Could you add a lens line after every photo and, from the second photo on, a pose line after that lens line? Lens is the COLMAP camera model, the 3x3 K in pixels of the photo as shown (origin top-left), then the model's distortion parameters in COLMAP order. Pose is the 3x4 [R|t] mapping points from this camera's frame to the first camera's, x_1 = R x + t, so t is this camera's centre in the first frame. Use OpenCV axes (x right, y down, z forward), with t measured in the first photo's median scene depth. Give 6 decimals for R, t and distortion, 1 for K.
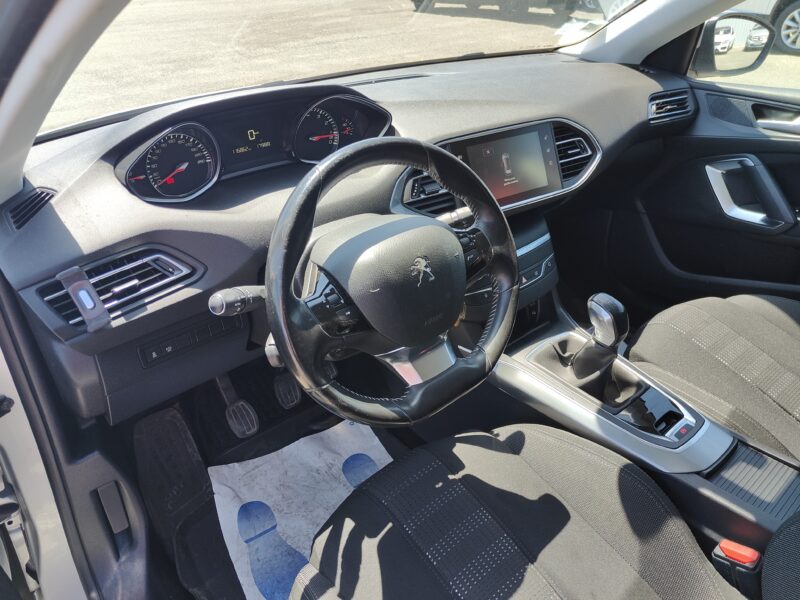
lens RADIAL K [[575.5, 0, 397.8], [0, 575.5, 296.5], [0, 0, 1]] dist [0.021431, 0.001321]
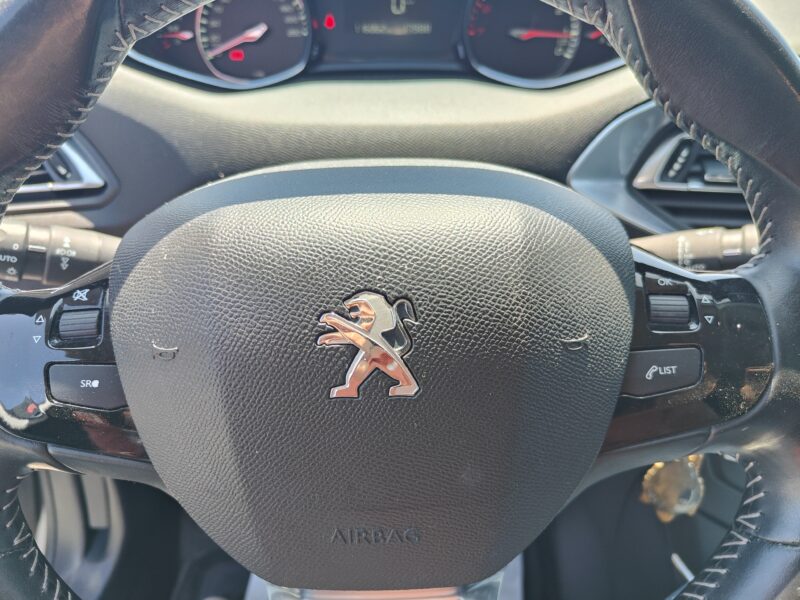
lens RADIAL K [[575.5, 0, 402.6], [0, 575.5, 306.3], [0, 0, 1]] dist [0.021431, 0.001321]
pose [[0.771709, 0.331978, -0.542455, 0.136444], [-0.336373, 0.936938, 0.094866, -0.065829], [0.539740, 0.109258, 0.834712, 0.572094]]
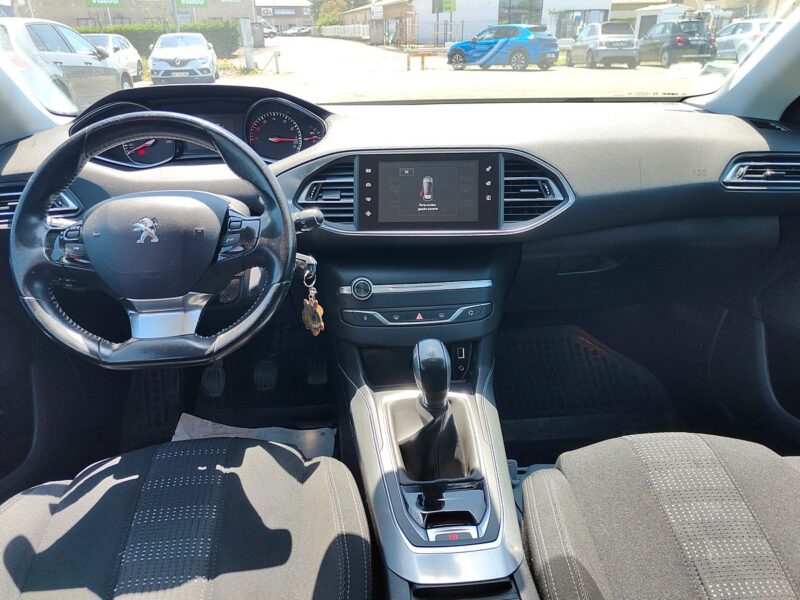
lens RADIAL K [[575.5, 0, 397.1], [0, 575.5, 300.0], [0, 0, 1]] dist [0.021431, 0.001321]
pose [[0.807827, 0.237642, -0.539390, 0.750120], [-0.297799, 0.954286, -0.025569, -0.023399], [0.508656, 0.181286, 0.841668, 0.254972]]
